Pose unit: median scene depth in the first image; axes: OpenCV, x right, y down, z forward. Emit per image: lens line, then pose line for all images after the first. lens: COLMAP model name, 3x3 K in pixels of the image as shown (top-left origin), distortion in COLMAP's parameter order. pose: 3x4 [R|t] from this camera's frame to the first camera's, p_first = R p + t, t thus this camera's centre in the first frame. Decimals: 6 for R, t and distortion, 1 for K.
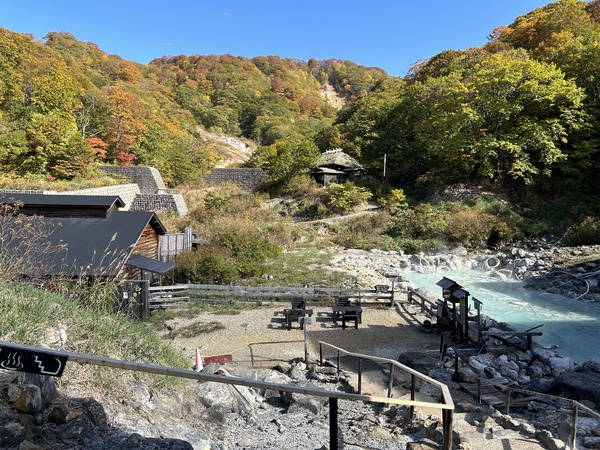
lens RADIAL K [[453.4, 0, 300.0], [0, 453.4, 225.0], [0, 0, 1]] dist [-0.000943, 0.295621]
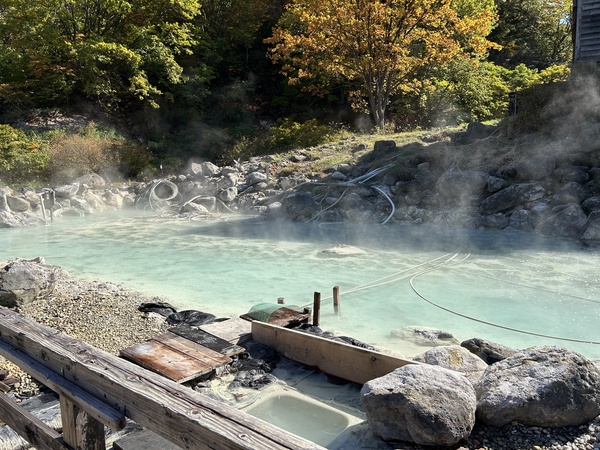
lens RADIAL K [[453.4, 0, 300.0], [0, 453.4, 225.0], [0, 0, 1]] dist [-0.000943, 0.295621]
pose [[0.677990, -0.110857, 0.726663, 0.070565], [0.042650, 0.992830, 0.111669, 0.037087], [-0.733832, -0.044719, 0.677857, 0.275951]]
